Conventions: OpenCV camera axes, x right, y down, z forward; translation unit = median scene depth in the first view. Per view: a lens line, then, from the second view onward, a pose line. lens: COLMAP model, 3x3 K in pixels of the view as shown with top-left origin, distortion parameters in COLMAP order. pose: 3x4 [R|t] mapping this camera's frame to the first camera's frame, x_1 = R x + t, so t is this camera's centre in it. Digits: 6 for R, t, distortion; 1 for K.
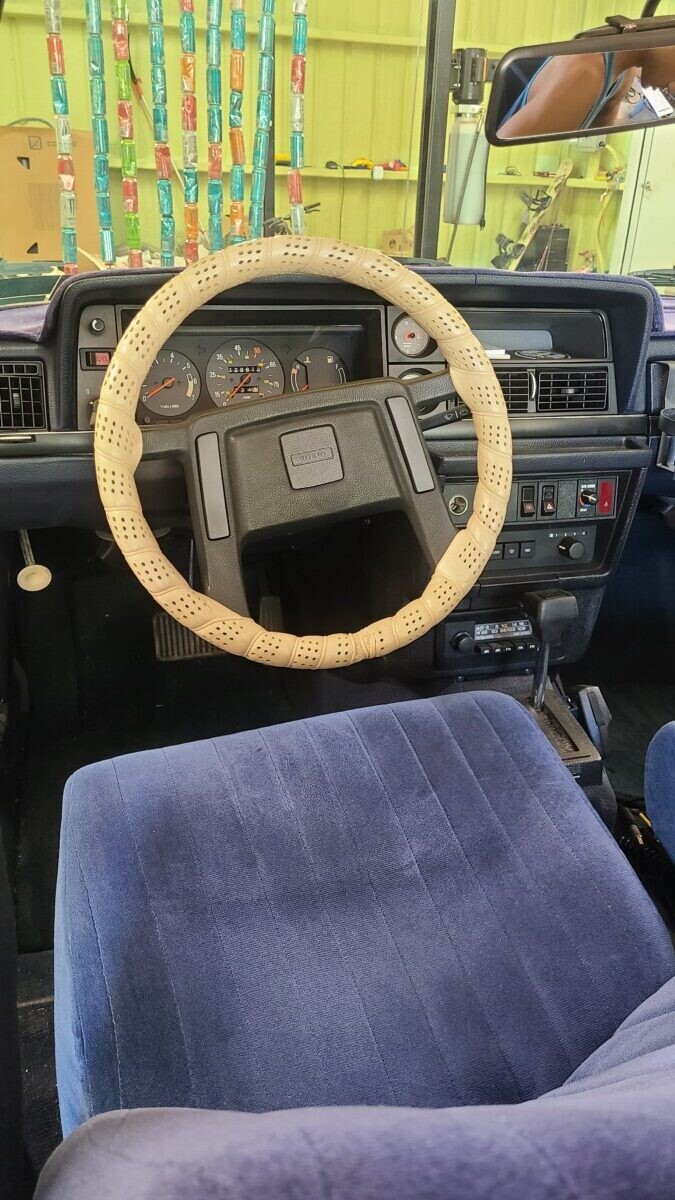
lens RADIAL K [[904.1, 0, 334.6], [0, 904.1, 594.4], [0, 0, 1]] dist [0.005468, -0.002742]
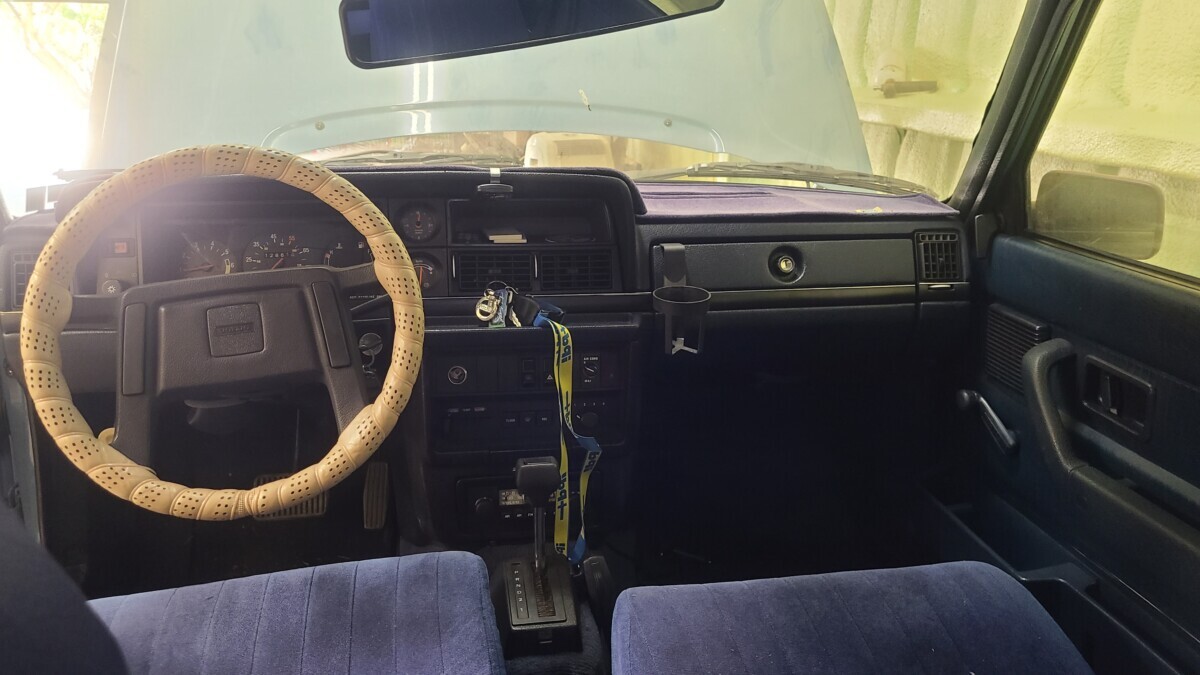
lens RADIAL K [[873.6, 0, 600.0], [0, 873.6, 337.5], [0, 0, 1]] dist [0.004094, 0.000676]
pose [[0.993218, -0.000267, -0.116264, 0.495357], [-0.017701, 0.987992, -0.153486, 0.015855], [0.114909, 0.154503, 0.981287, -0.009466]]
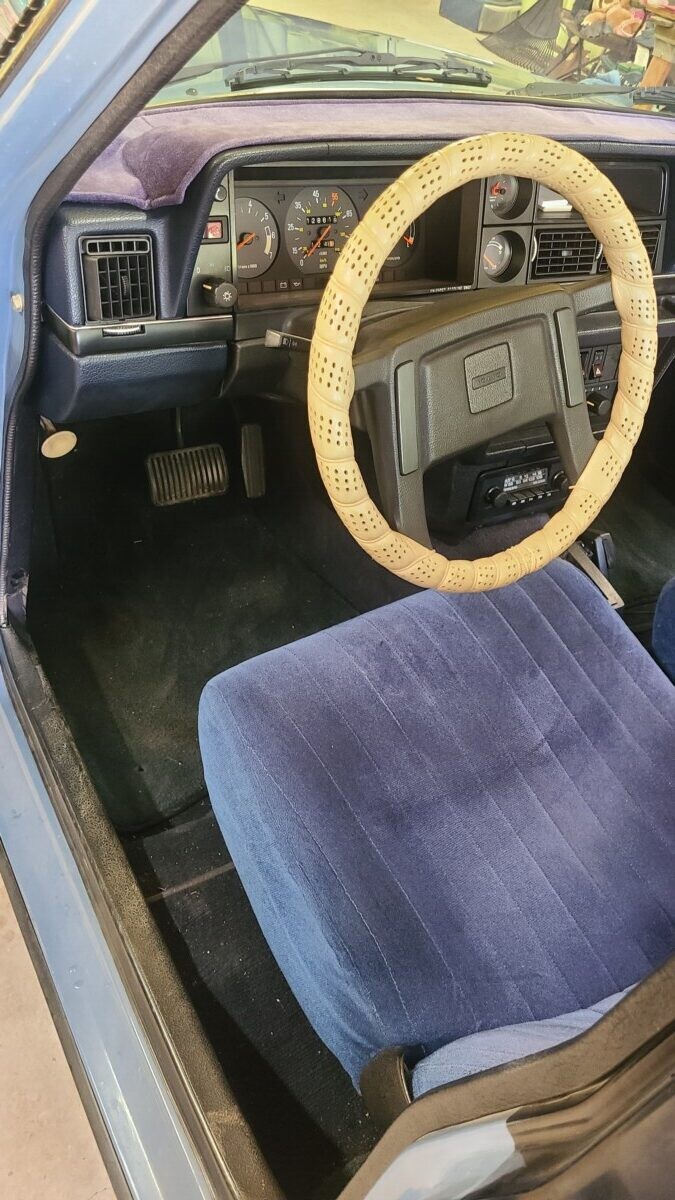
lens RADIAL K [[904.1, 0, 334.6], [0, 904.1, 594.4], [0, 0, 1]] dist [0.005468, -0.002742]
pose [[0.958327, -0.074871, 0.275688, -0.420268], [-0.018005, 0.947296, 0.319854, -0.215329], [-0.285106, -0.311488, 0.906471, 0.087939]]
